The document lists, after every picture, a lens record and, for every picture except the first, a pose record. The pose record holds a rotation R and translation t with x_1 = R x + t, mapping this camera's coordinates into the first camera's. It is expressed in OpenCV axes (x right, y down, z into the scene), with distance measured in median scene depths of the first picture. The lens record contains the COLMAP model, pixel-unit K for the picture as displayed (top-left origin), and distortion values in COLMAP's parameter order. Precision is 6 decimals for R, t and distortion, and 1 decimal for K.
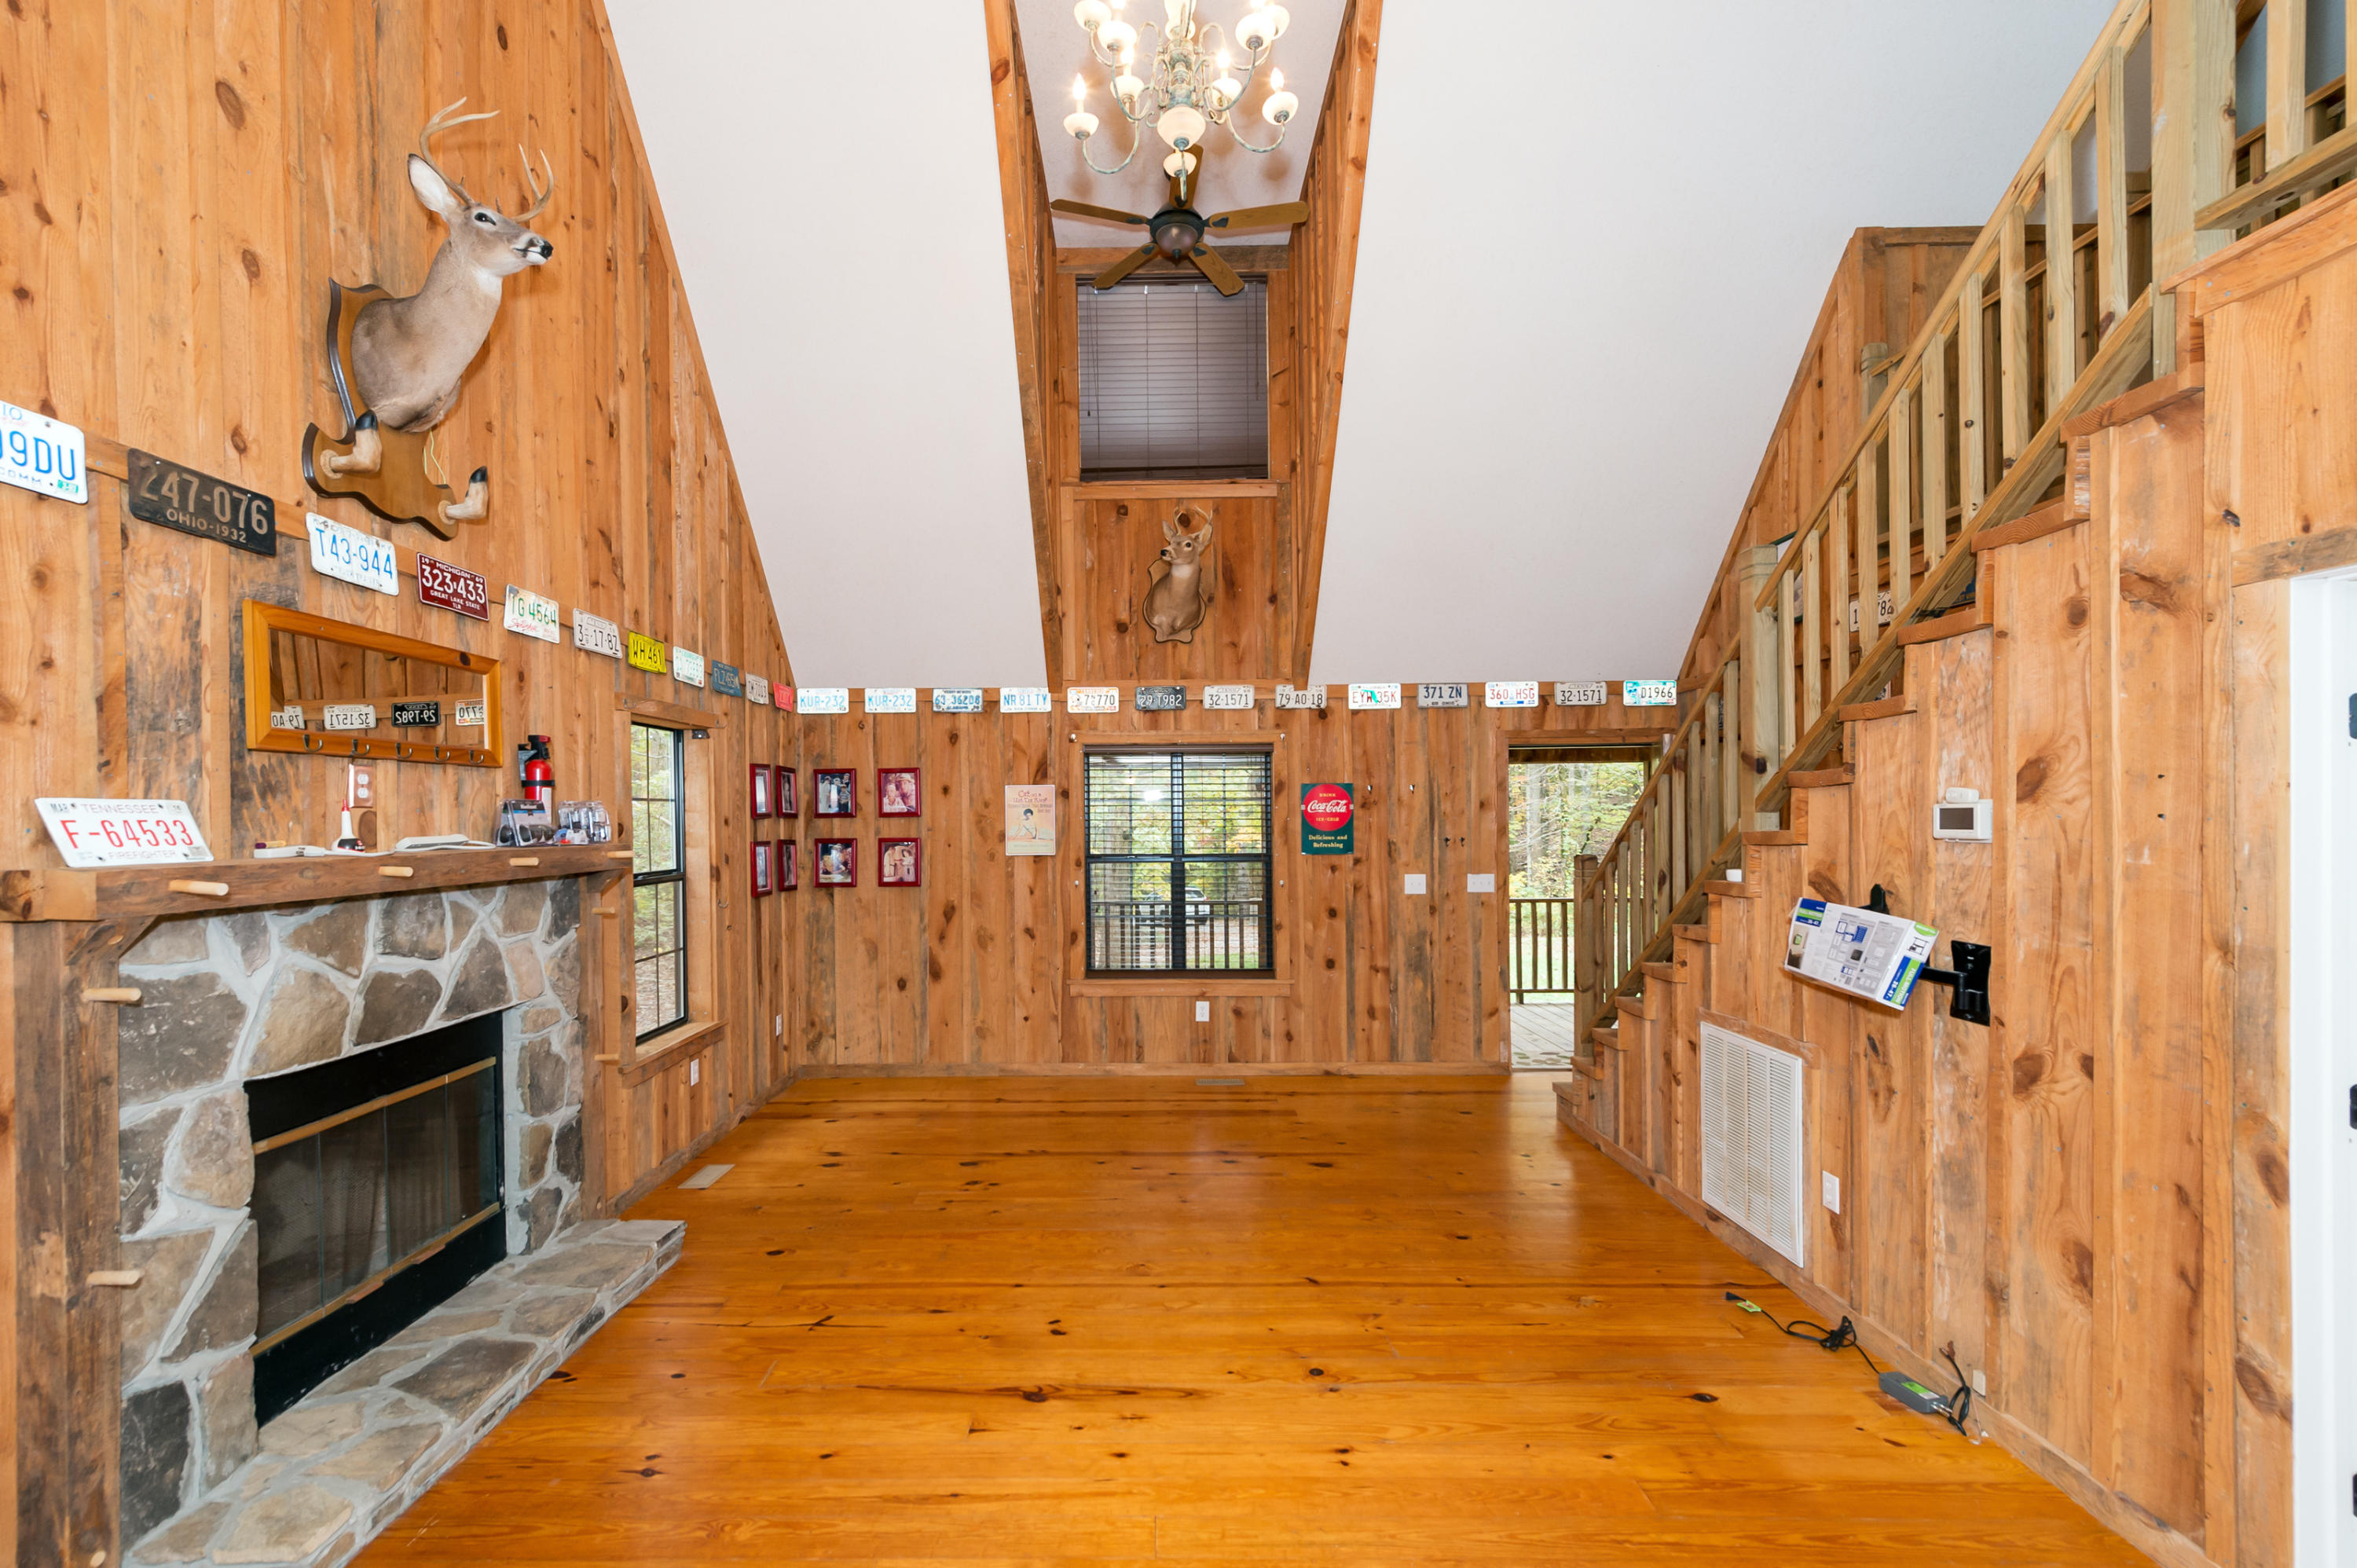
lens RADIAL K [[953.4, 0, 1130.9], [0, 953.4, 835.2], [0, 0, 1]] dist [0.015834, -0.004295]
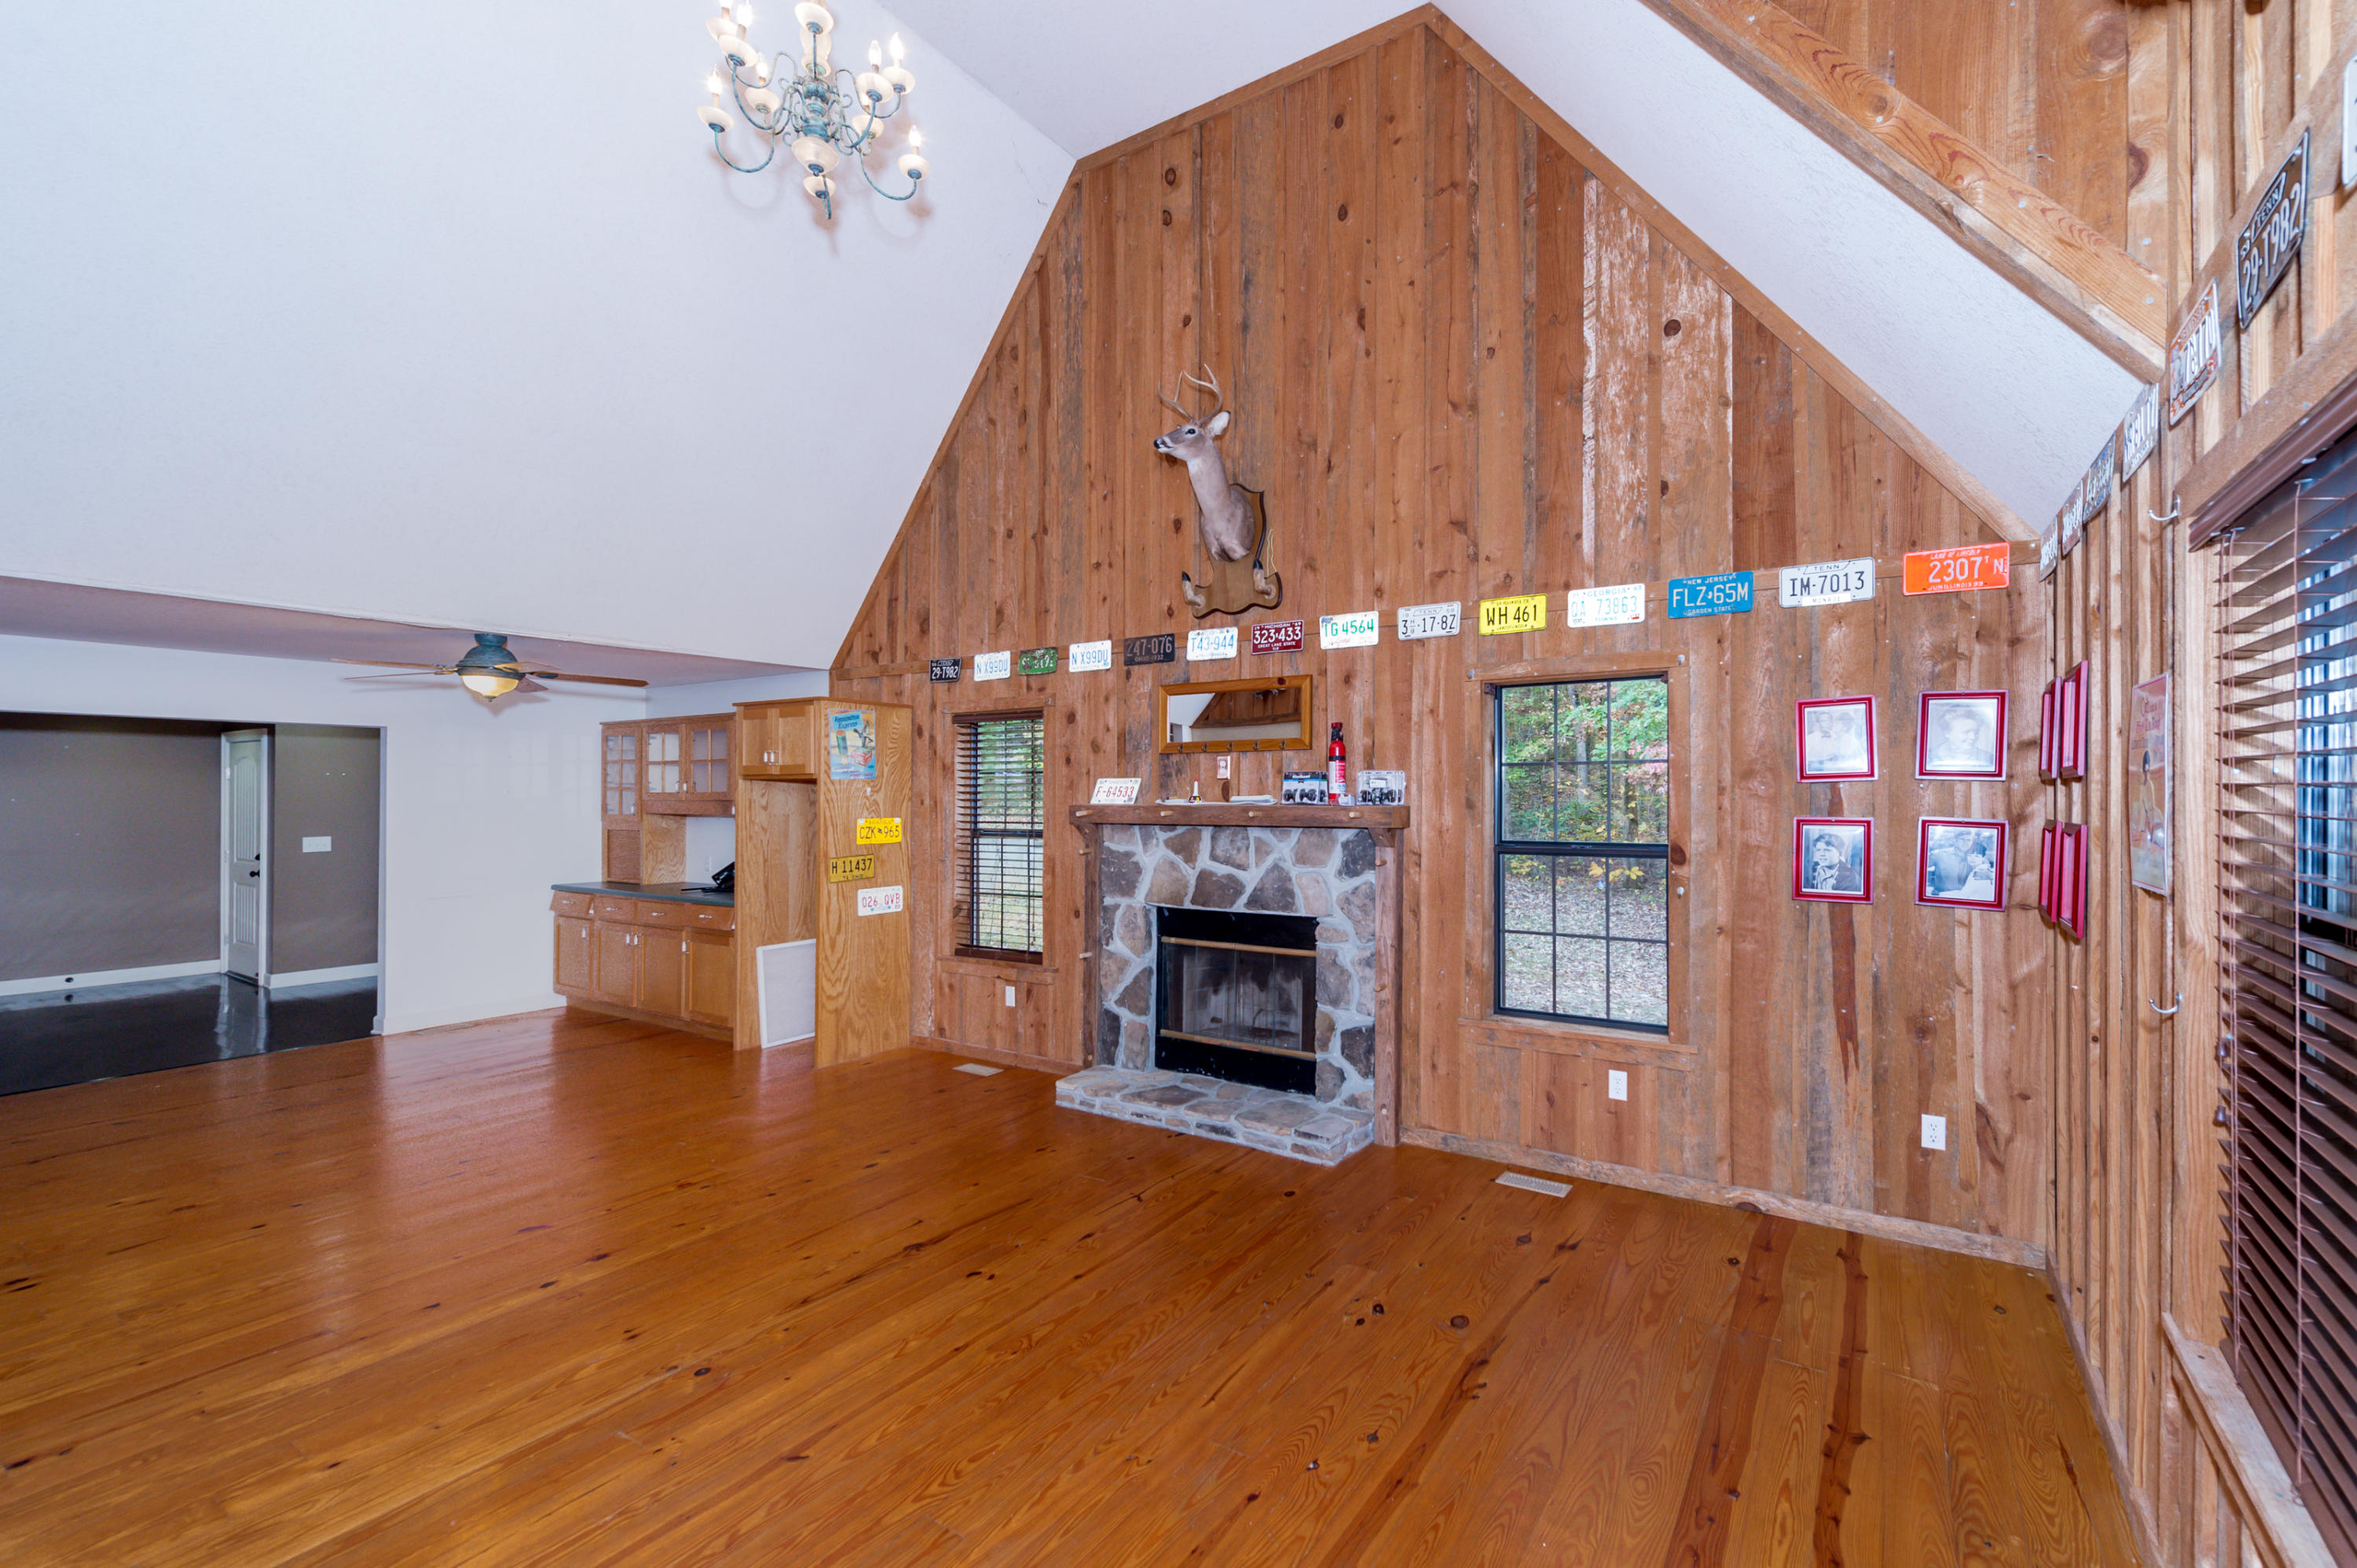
lens RADIAL K [[1007.6, 0, 1242.4], [0, 1007.6, 791.9], [0, 0, 1]] dist [0.001065, 0.000061]
pose [[-0.521015, 0.009720, -0.853492, 0.627226], [-0.008721, 0.999822, 0.016711, -0.028672], [0.853503, 0.016150, -0.520838, 1.574124]]
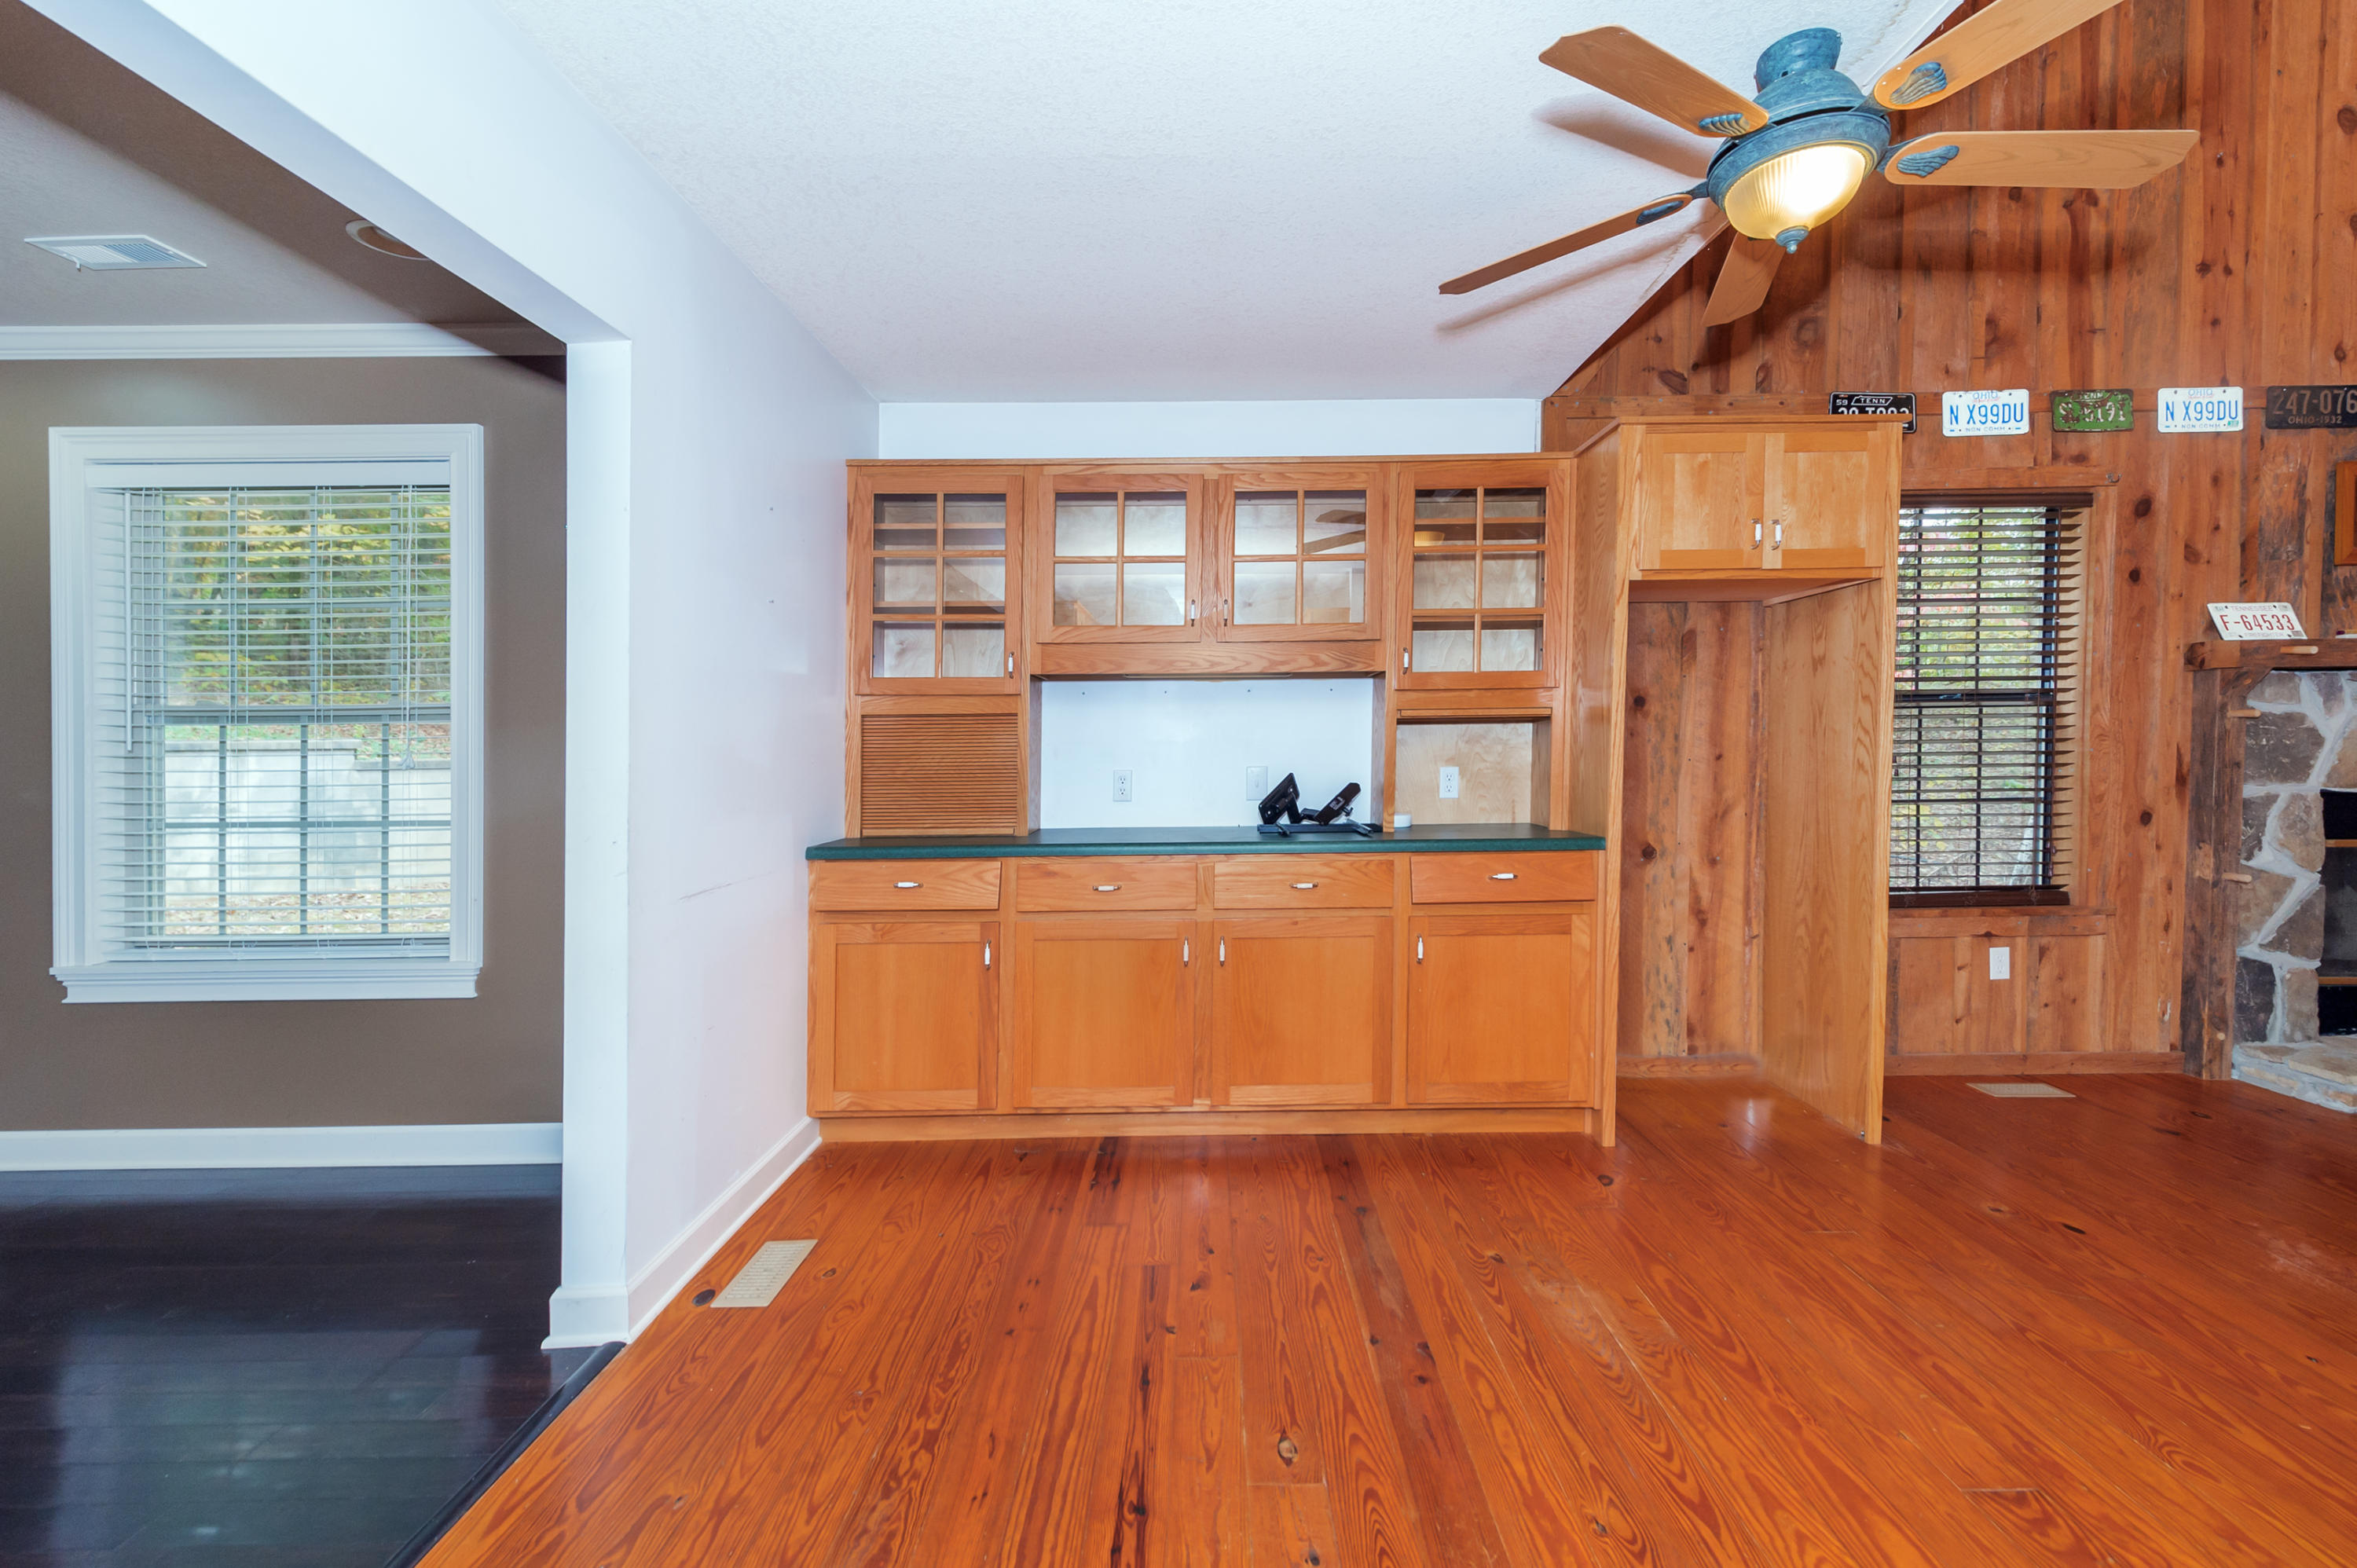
lens RADIAL K [[1090.9, 0, 1178.5], [0, 1090.9, 784.0], [0, 0, 1]] dist [0.001547, -0.000044]
pose [[0.015480, 0.043471, -0.998935, 0.483999], [-0.006071, 0.999040, 0.043381, 0.120266], [0.999862, 0.005393, 0.015729, -0.518268]]
